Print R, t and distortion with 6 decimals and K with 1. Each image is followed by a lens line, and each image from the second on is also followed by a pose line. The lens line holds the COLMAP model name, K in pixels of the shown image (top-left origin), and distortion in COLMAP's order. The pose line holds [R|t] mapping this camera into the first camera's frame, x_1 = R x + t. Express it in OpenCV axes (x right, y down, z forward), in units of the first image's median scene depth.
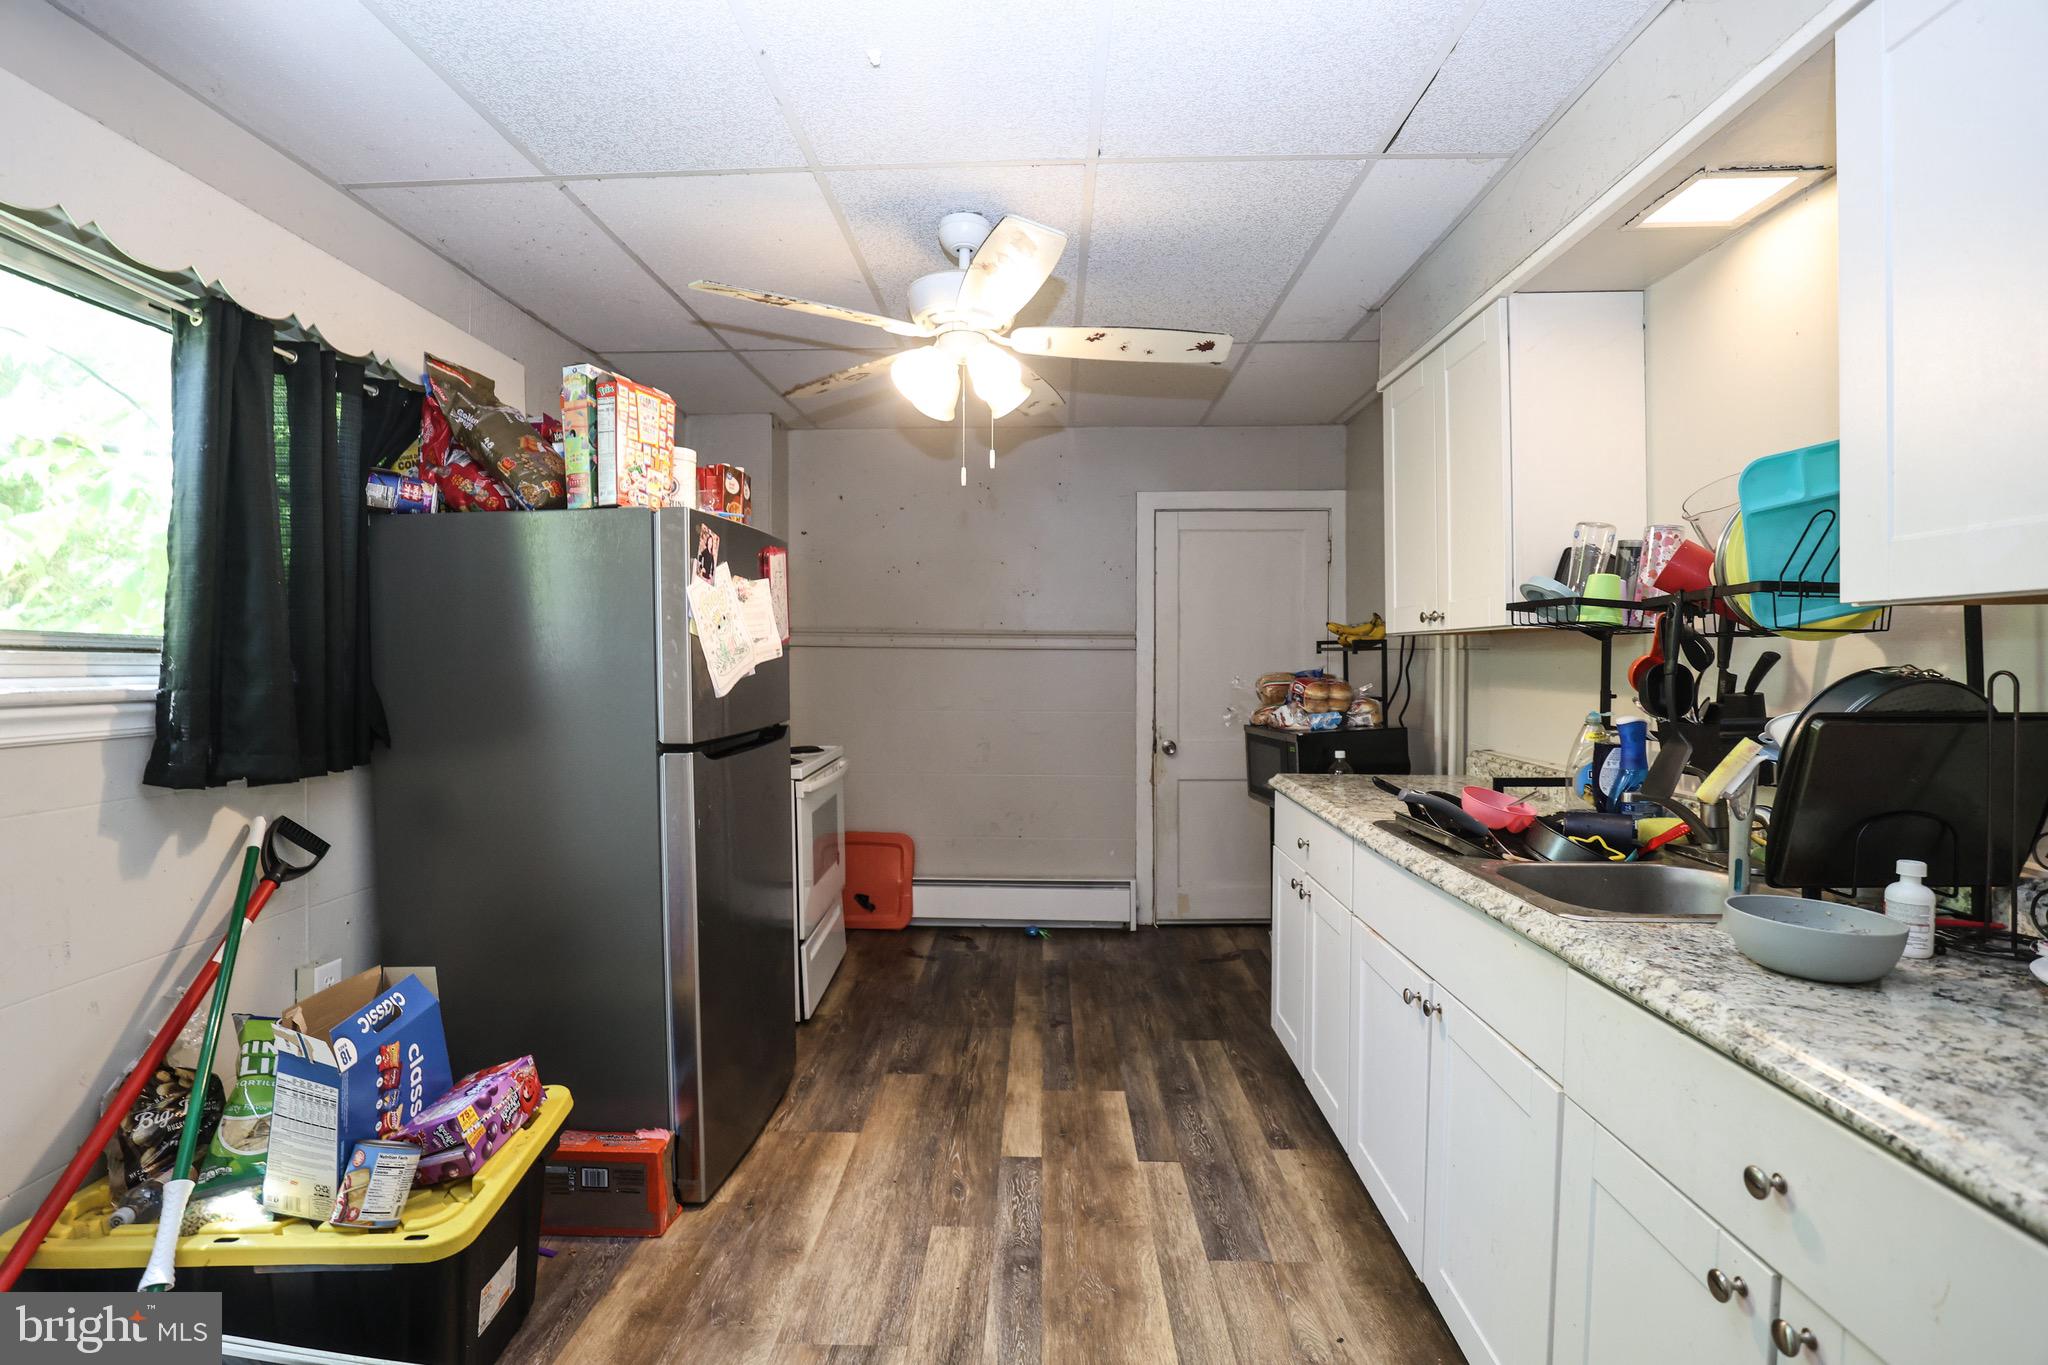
lens RADIAL K [[955.6, 0, 1023.6], [0, 955.6, 683.0], [0, 0, 1]] dist [-0.043262, 0.000096]
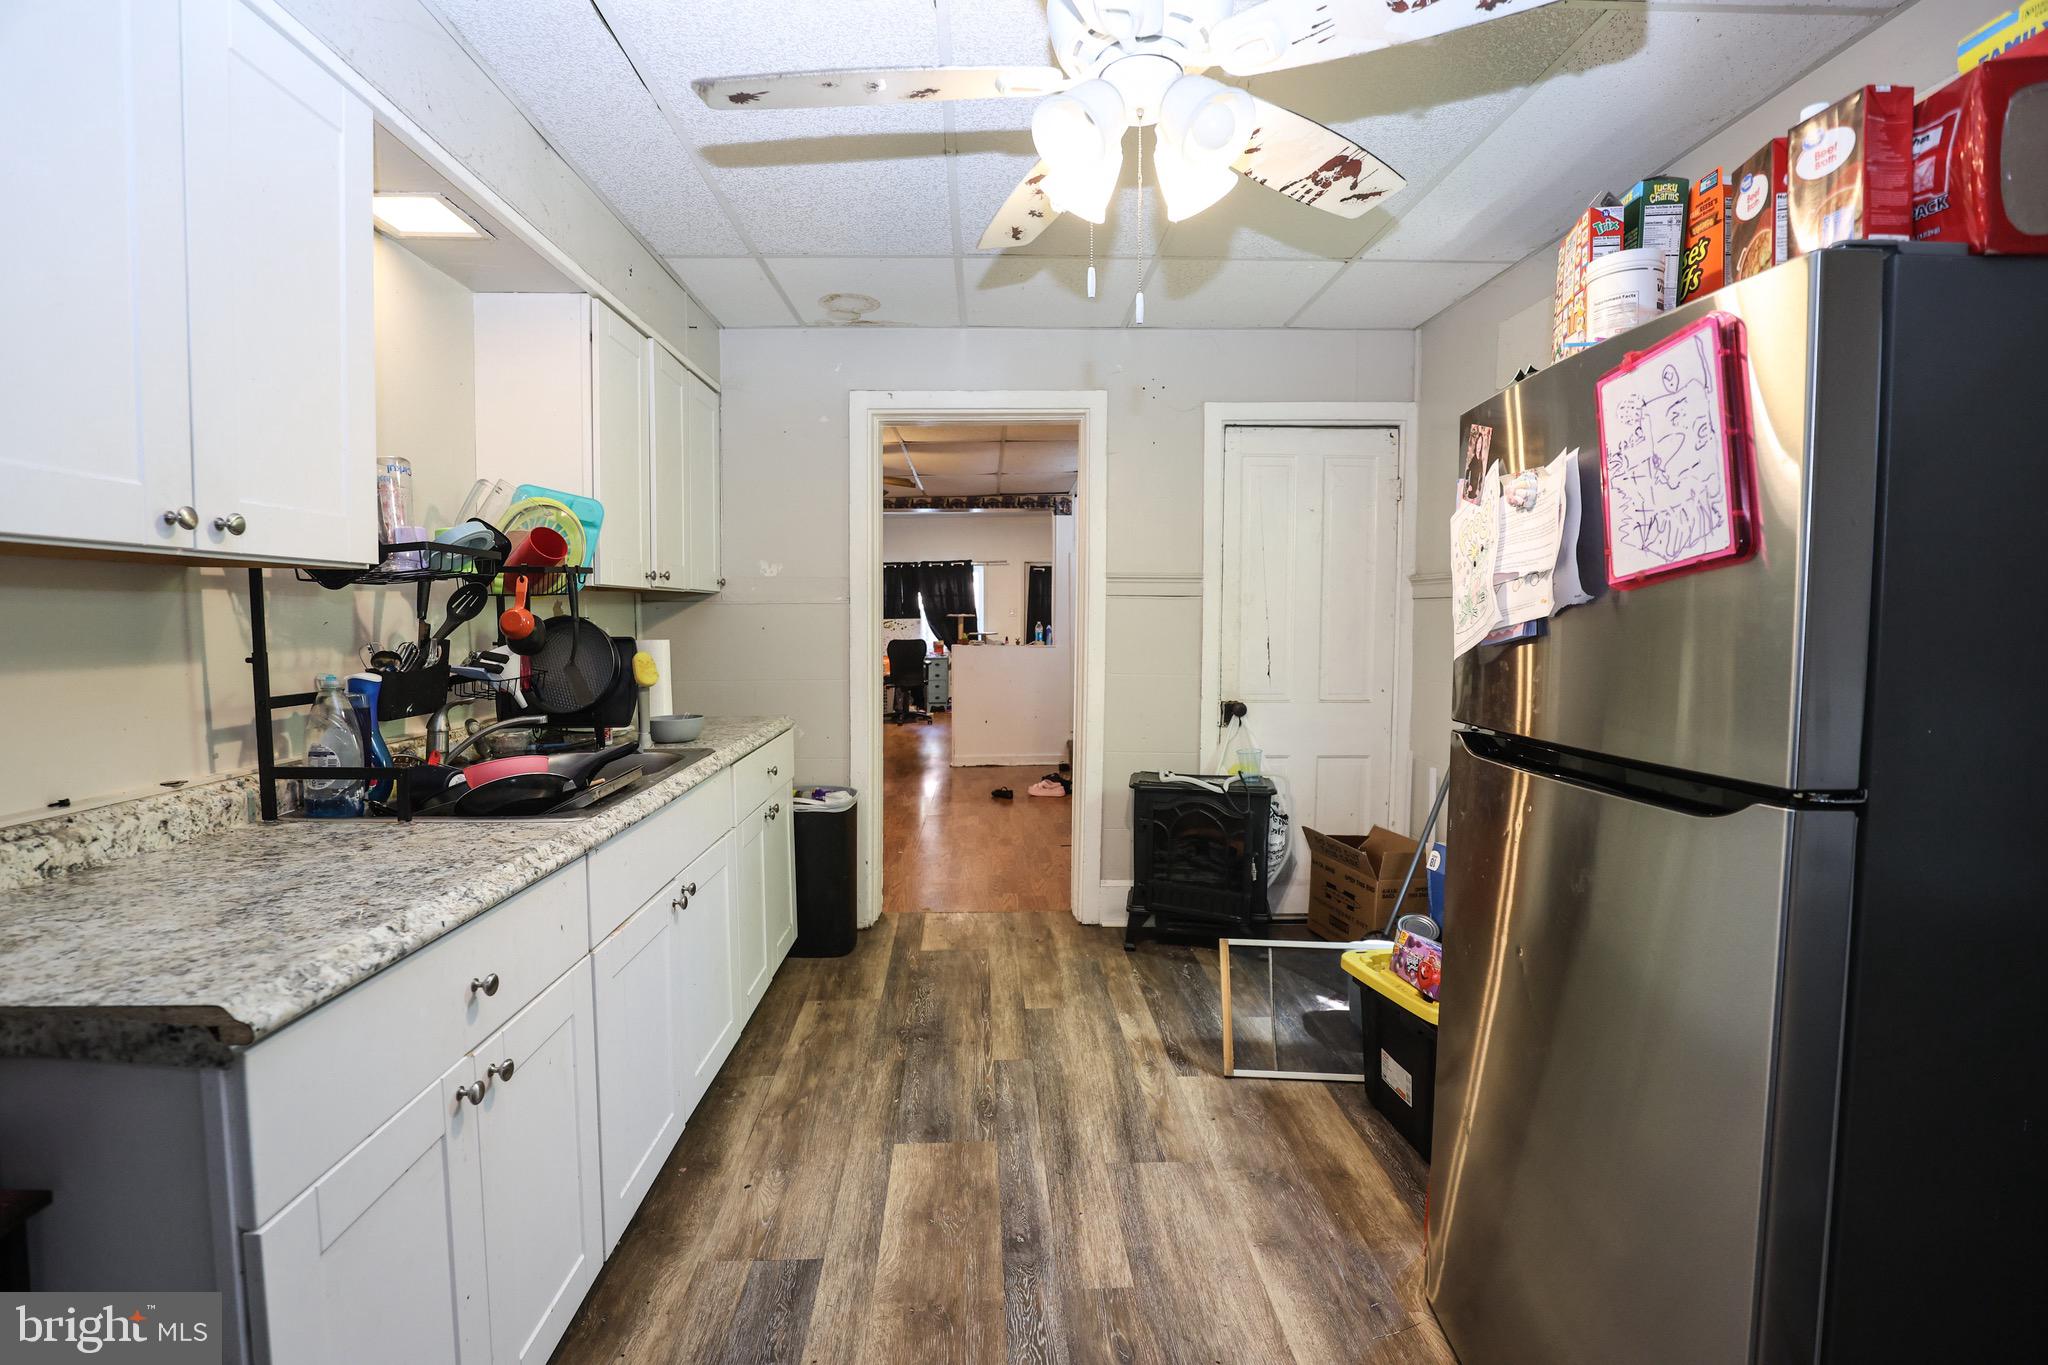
lens RADIAL K [[955.6, 0, 1010.4], [0, 955.6, 679.4], [0, 0, 1]] dist [-0.043262, 0.000096]
pose [[-0.998275, 0.001545, -0.058694, 0.063334], [-0.003585, 0.996185, 0.087193, -0.038149], [0.058605, 0.087253, -0.994461, 1.823848]]
